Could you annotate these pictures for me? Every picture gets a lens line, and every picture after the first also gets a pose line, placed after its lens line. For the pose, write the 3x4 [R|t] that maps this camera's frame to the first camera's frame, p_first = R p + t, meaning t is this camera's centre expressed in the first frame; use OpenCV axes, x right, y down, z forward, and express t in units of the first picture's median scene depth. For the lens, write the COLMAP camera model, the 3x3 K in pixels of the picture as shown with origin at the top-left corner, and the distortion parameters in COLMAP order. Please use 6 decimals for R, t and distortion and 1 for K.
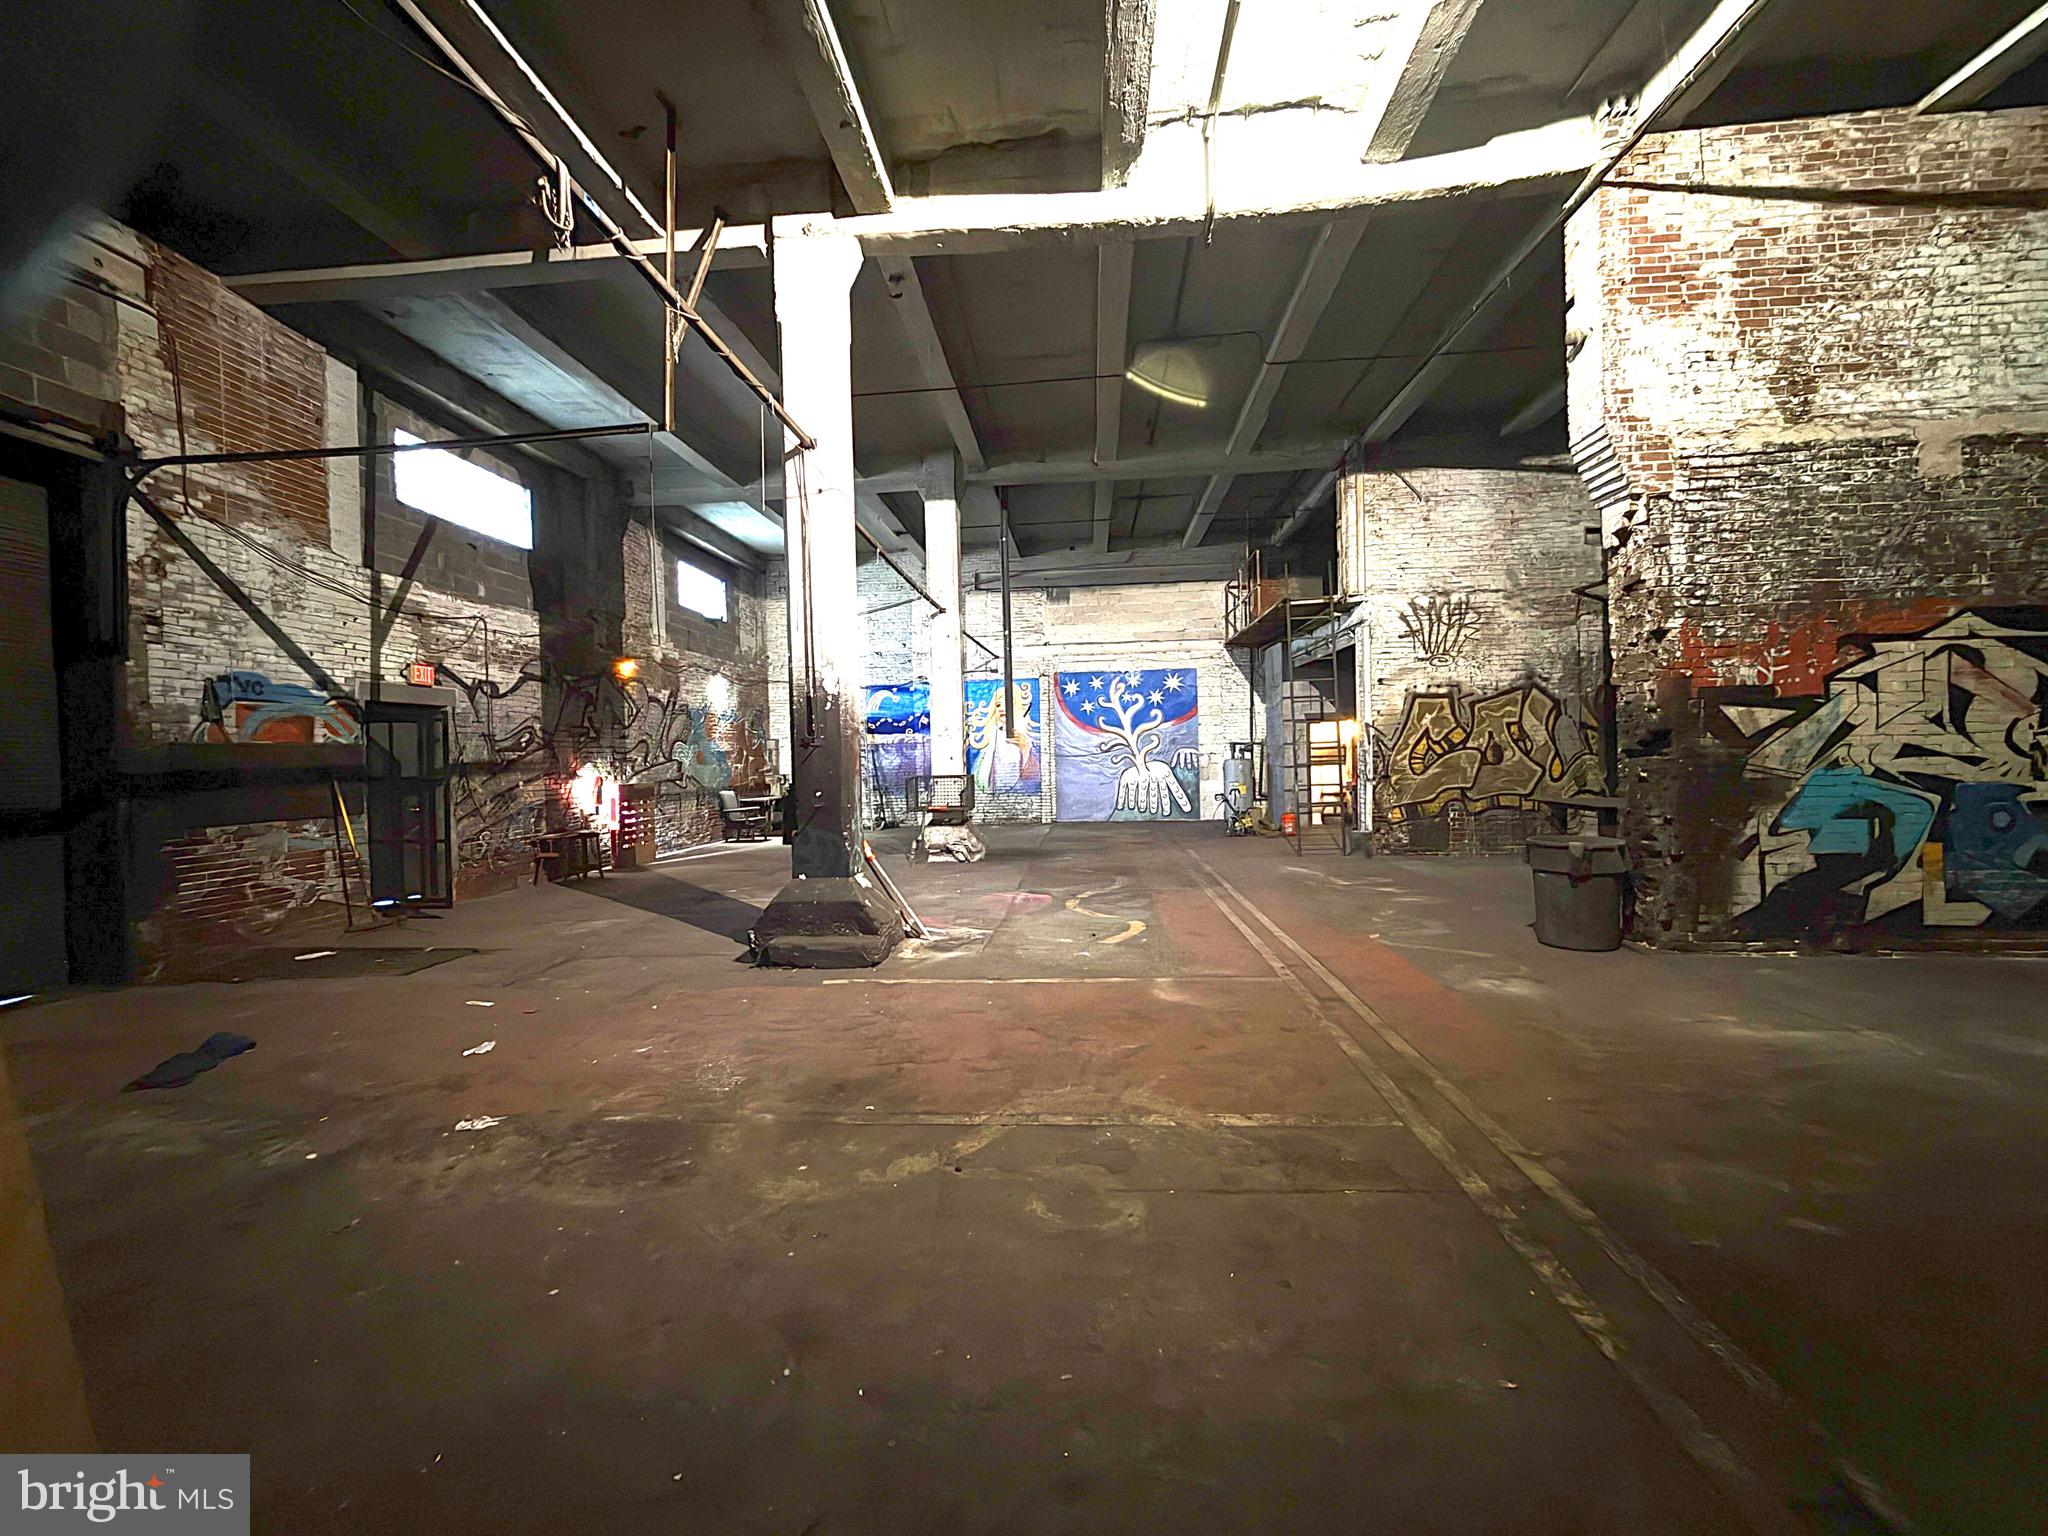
lens RADIAL K [[812.9, 0, 1014.6], [0, 812.9, 766.0], [0, 0, 1]] dist [-0.000227, -0.000284]
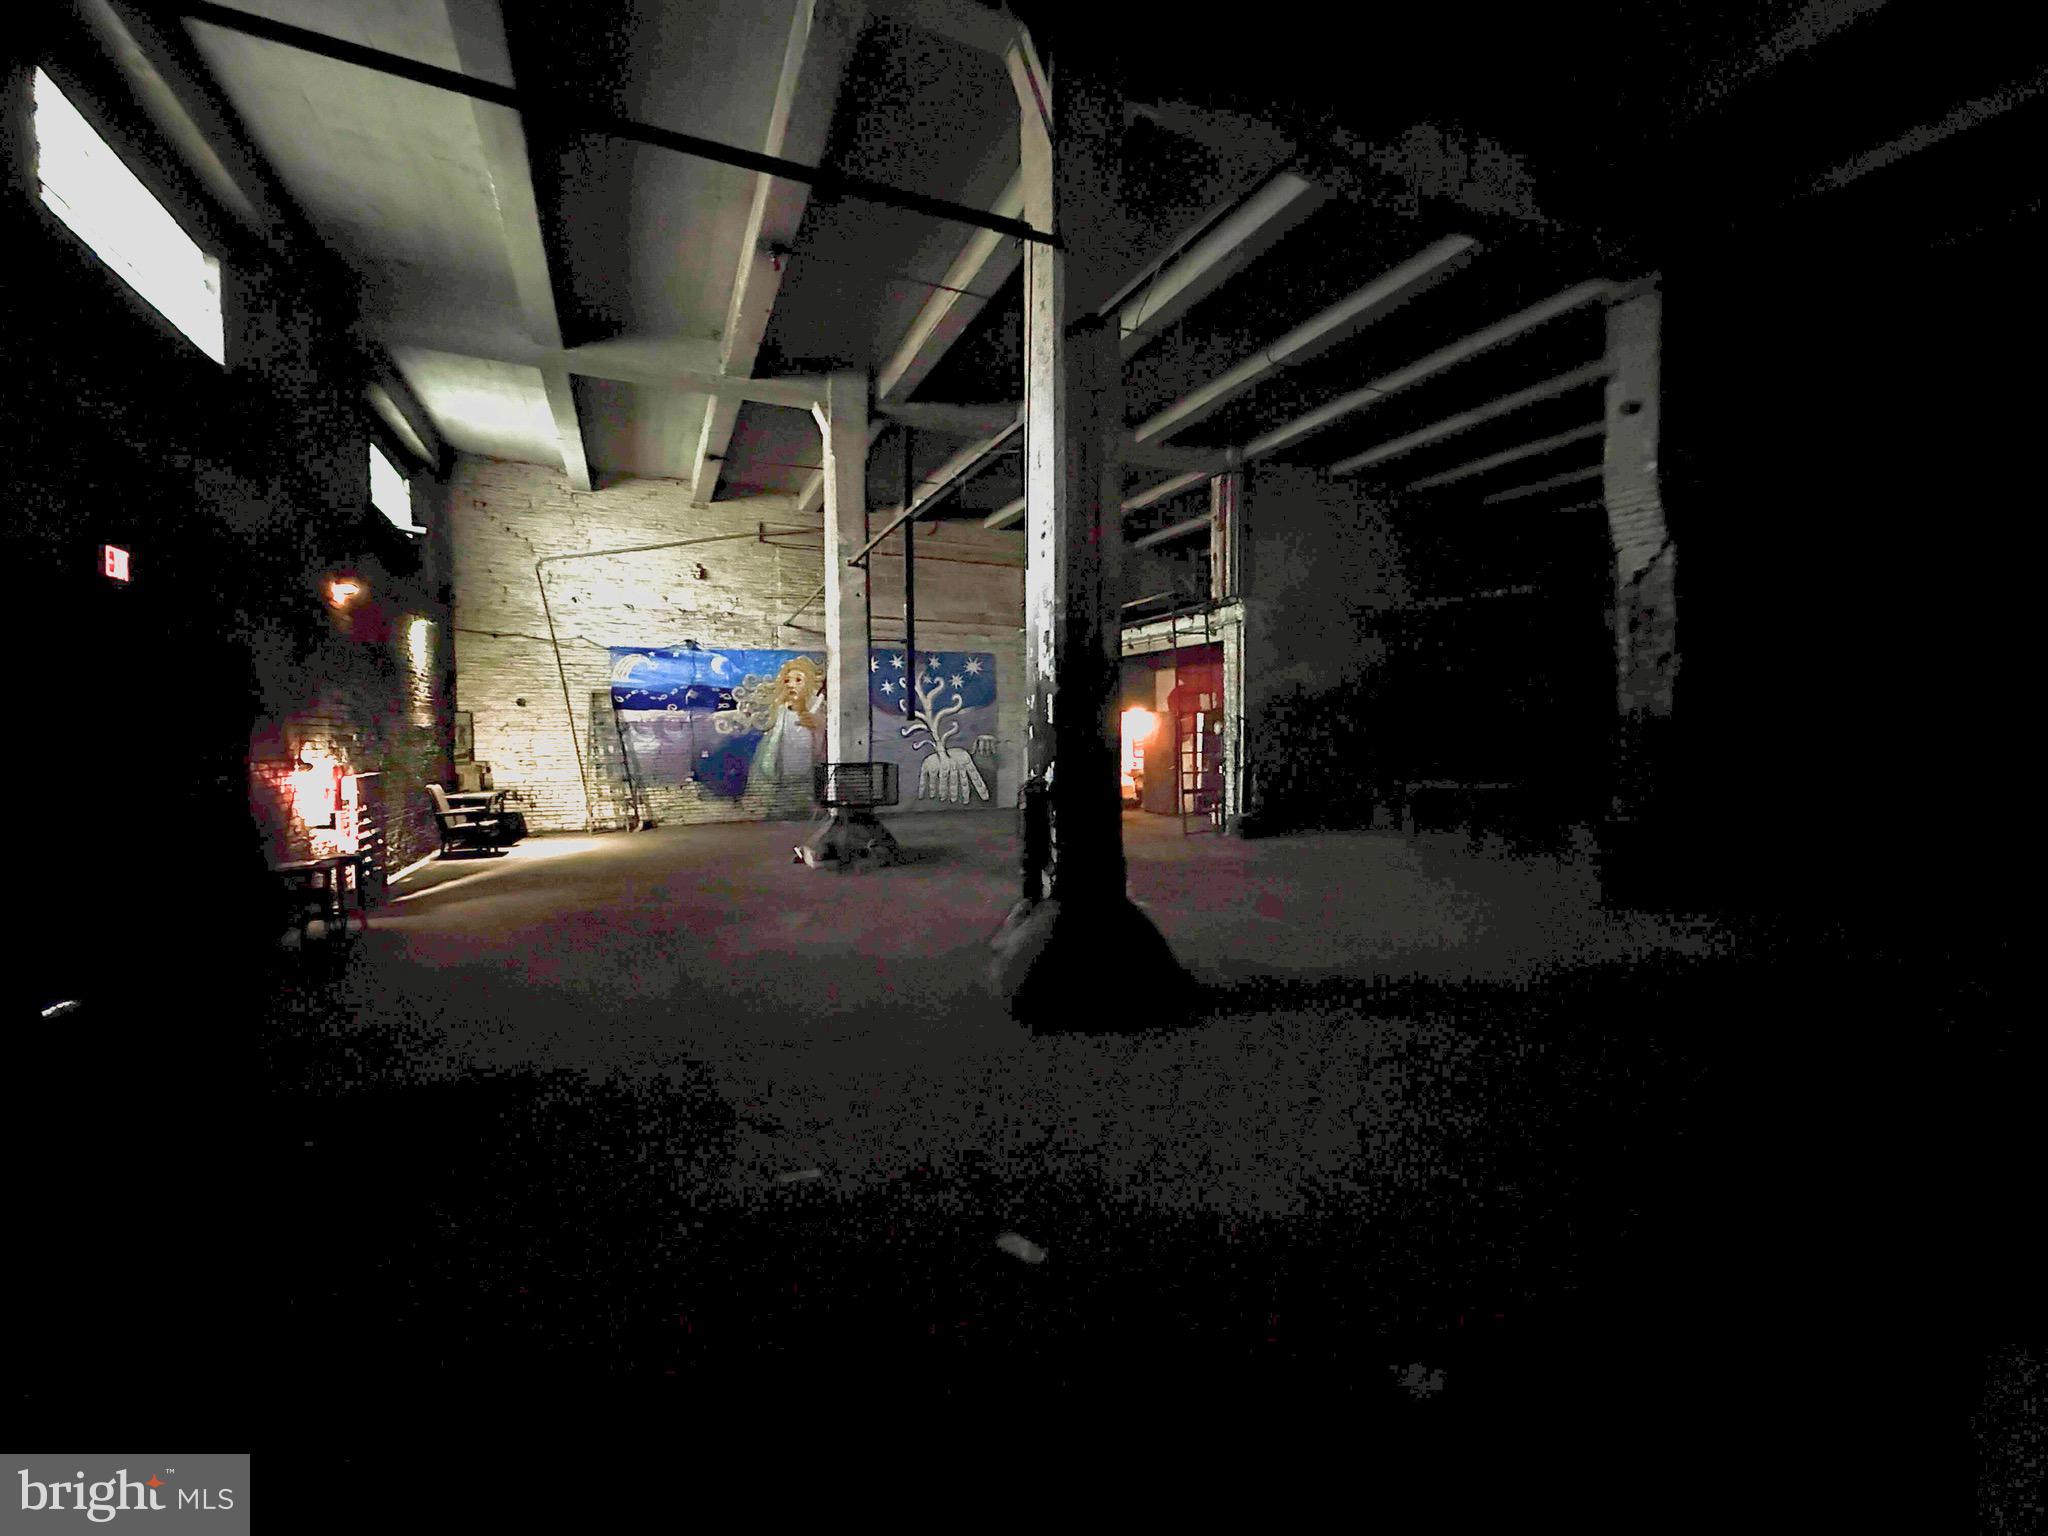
lens RADIAL K [[812.9, 0, 1014.6], [0, 812.9, 766.0], [0, 0, 1]] dist [-0.000227, -0.000284]
pose [[0.859452, -0.001469, 0.511215, -0.256627], [-0.006011, 0.999898, 0.012979, 0.002605], [-0.511182, -0.014228, 0.859355, 0.141798]]
